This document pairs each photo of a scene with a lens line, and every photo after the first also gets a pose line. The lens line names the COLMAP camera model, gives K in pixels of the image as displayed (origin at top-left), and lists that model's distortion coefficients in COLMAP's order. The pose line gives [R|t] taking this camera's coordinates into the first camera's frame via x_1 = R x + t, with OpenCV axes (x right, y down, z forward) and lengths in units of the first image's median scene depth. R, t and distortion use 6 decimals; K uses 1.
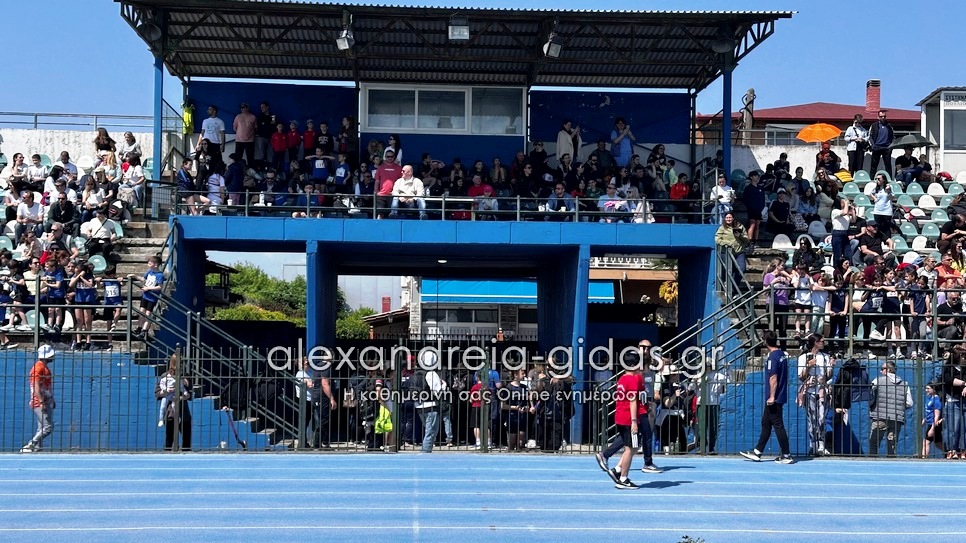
lens RADIAL K [[1364.6, 0, 478.8], [0, 1364.6, 272.5], [0, 0, 1]] dist [0.154510, 0.000000]
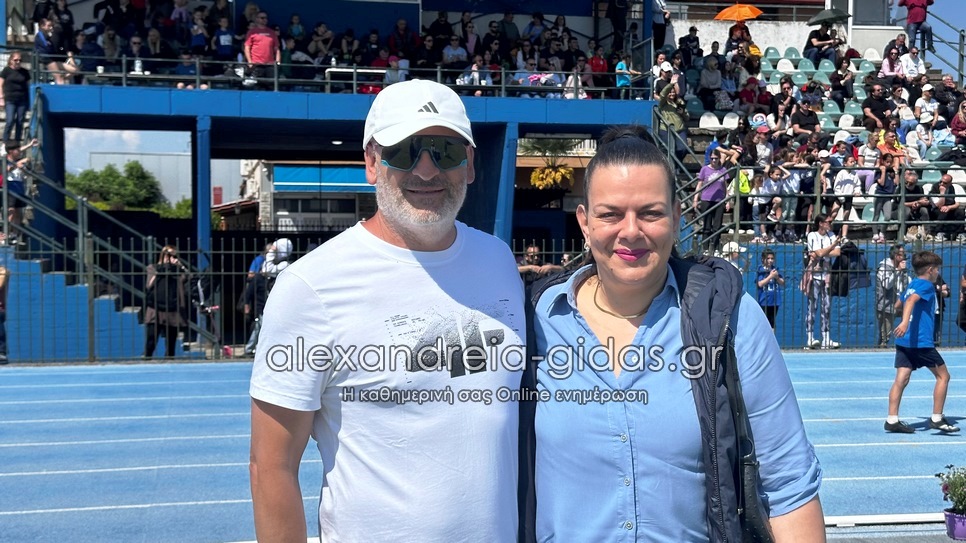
lens RADIAL K [[1364.6, 0, 473.3], [0, 1364.6, 273.0], [0, 0, 1]] dist [0.154510, 0.000000]
pose [[0.985537, -0.015009, 0.168793, -0.099435], [0.002027, 0.997042, 0.076827, 0.009249], [-0.169447, -0.075373, 0.982653, 0.101200]]
